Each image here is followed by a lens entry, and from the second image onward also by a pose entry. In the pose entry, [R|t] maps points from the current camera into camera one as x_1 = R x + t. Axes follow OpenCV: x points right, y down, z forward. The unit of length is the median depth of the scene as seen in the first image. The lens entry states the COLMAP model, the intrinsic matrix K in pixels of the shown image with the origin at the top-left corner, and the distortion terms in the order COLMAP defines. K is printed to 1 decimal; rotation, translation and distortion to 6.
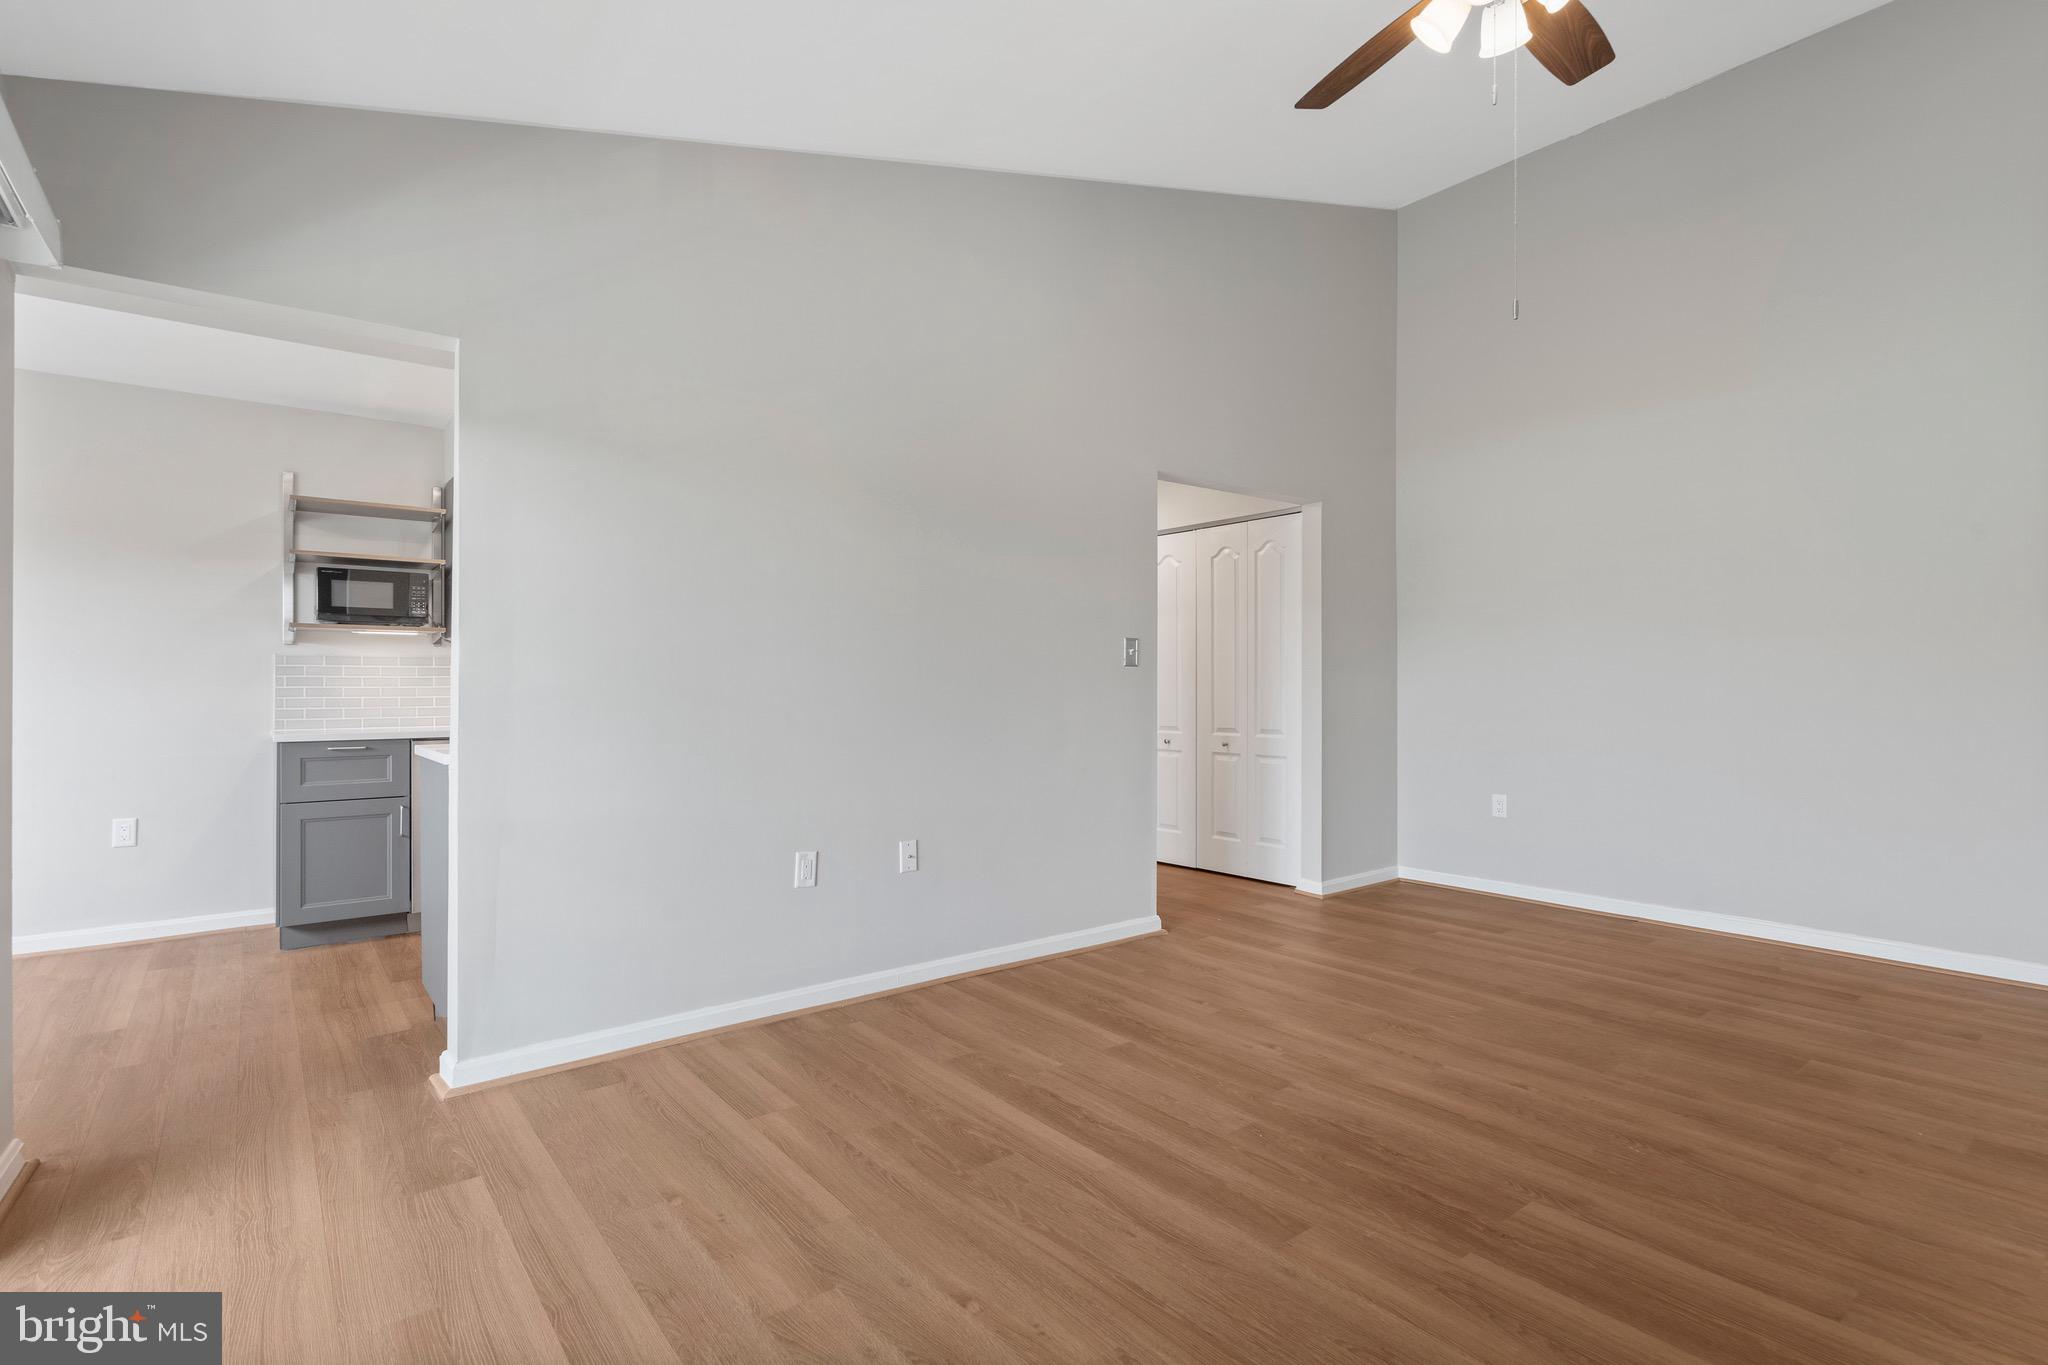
lens RADIAL K [[982.4, 0, 1023.9], [0, 982.4, 681.5], [0, 0, 1]] dist [0.000137, -0.000133]
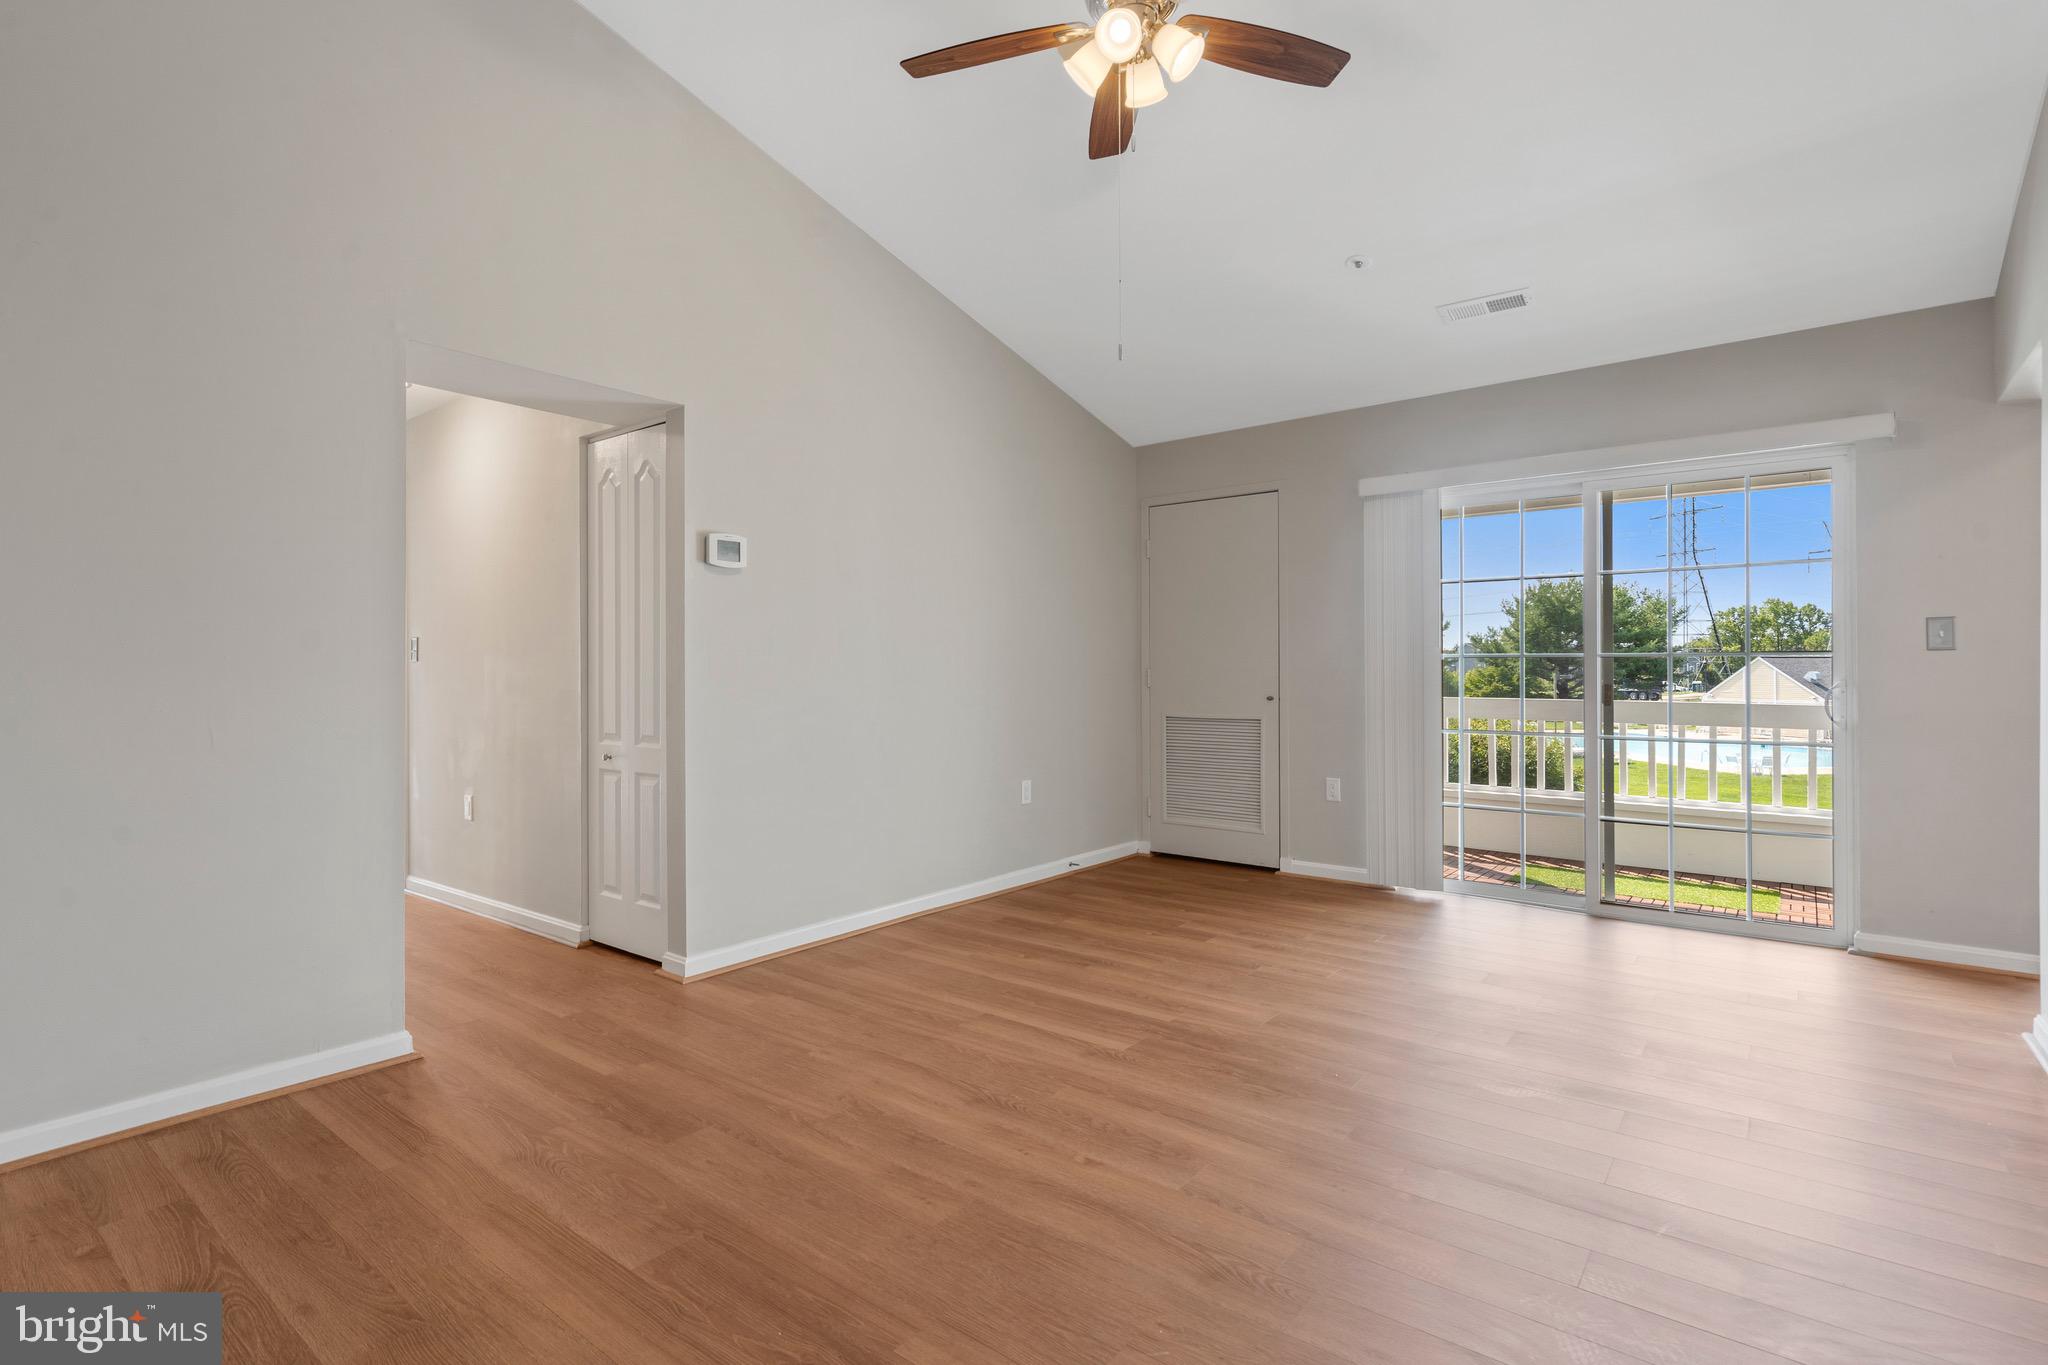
lens RADIAL K [[982.4, 0, 1024.8], [0, 982.4, 678.2], [0, 0, 1]] dist [0.000137, -0.000133]
pose [[-0.972411, 0.003625, -0.233247, 0.884672], [0.002844, 0.999989, 0.003687, 0.007322], [0.233258, 0.002922, -0.972411, 2.100780]]
